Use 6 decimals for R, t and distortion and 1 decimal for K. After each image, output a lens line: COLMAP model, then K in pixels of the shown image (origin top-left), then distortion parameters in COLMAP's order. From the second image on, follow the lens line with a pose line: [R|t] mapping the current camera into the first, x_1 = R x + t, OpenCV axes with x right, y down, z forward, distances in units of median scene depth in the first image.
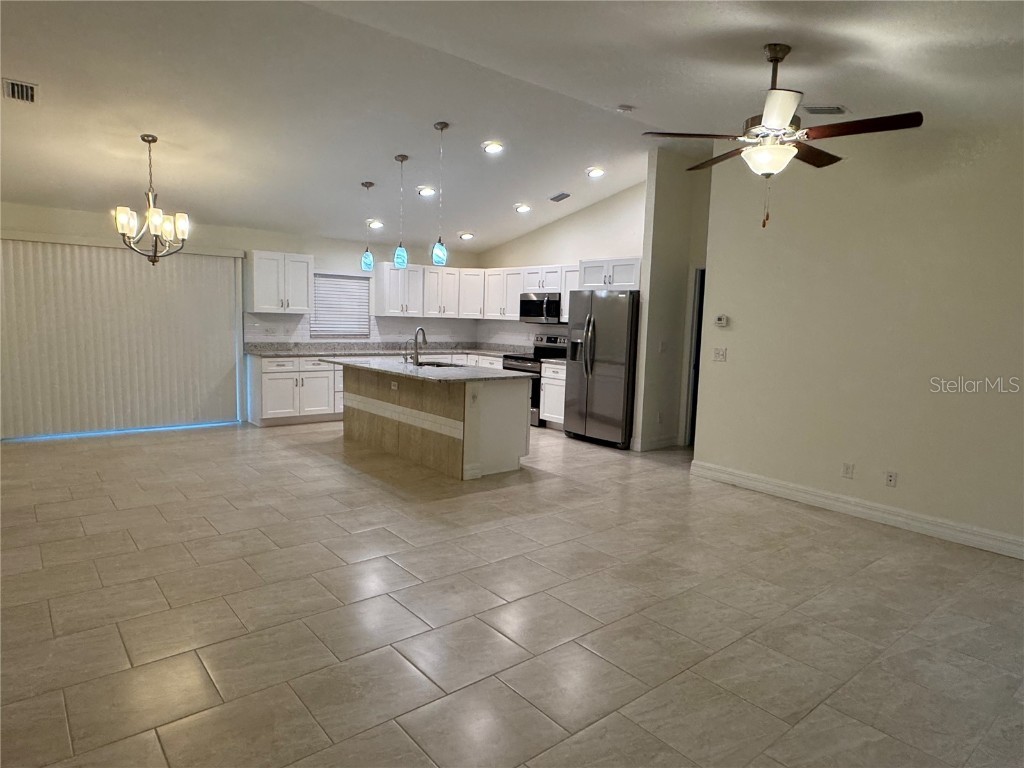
lens RADIAL K [[615.2, 0, 514.2], [0, 615.2, 387.4], [0, 0, 1]] dist [-0.004119, -0.002490]
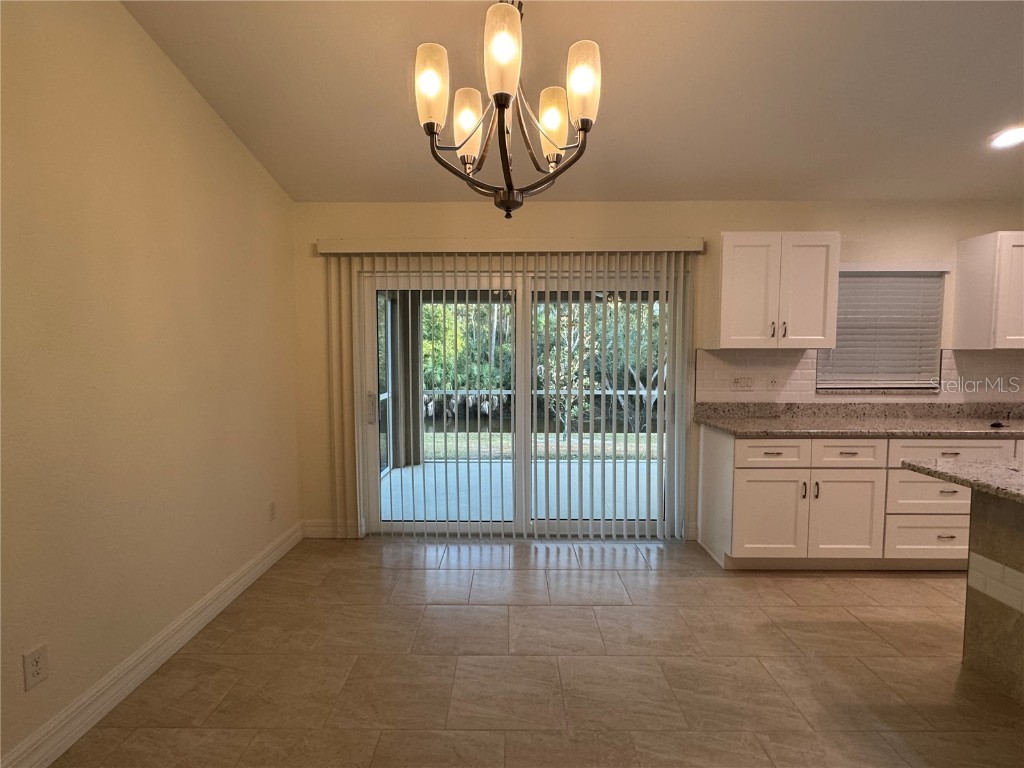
lens RADIAL K [[501.8, 0, 510.5], [0, 501.8, 386.7], [0, 0, 1]] dist [-0.002275, -0.000047]
pose [[0.763316, 0.015261, -0.645845, -0.277985], [-0.050623, 0.998060, -0.036247, -0.063535], [0.644038, 0.060363, 0.762608, 0.548736]]
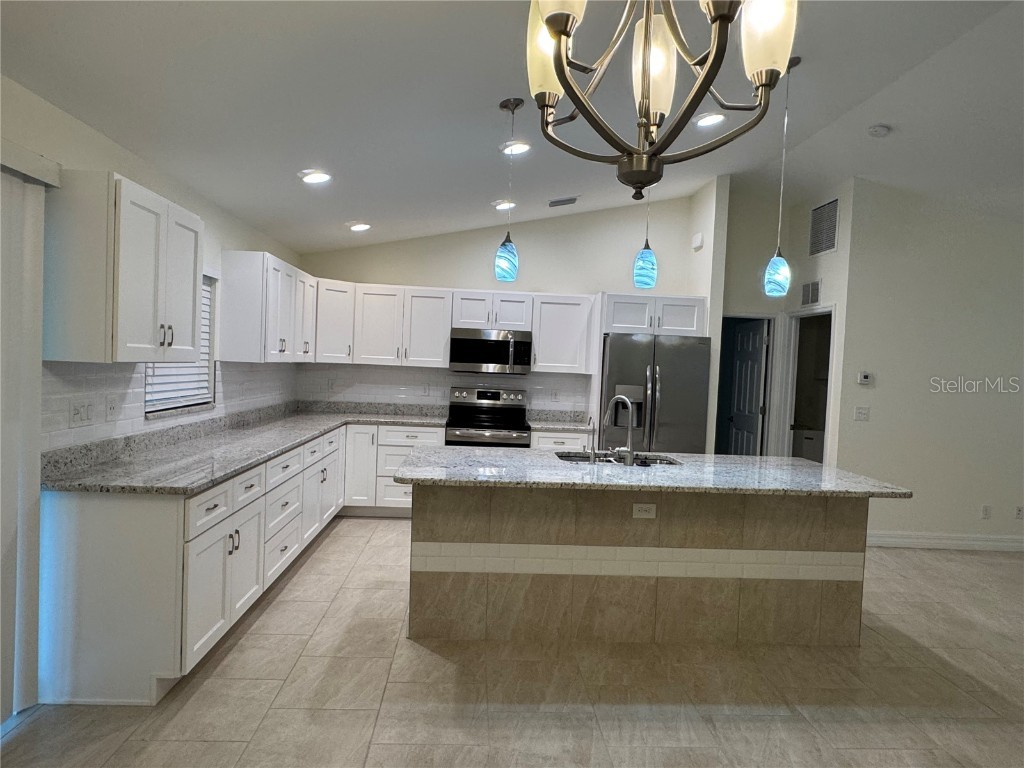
lens RADIAL K [[616.6, 0, 506.3], [0, 616.6, 387.4], [0, 0, 1]] dist [-0.003280, 0.000807]
pose [[0.600481, -0.035433, 0.798854, -0.555408], [0.066132, 0.997796, -0.005453, -0.092305], [-0.796900, 0.056104, 0.601501, 0.632113]]
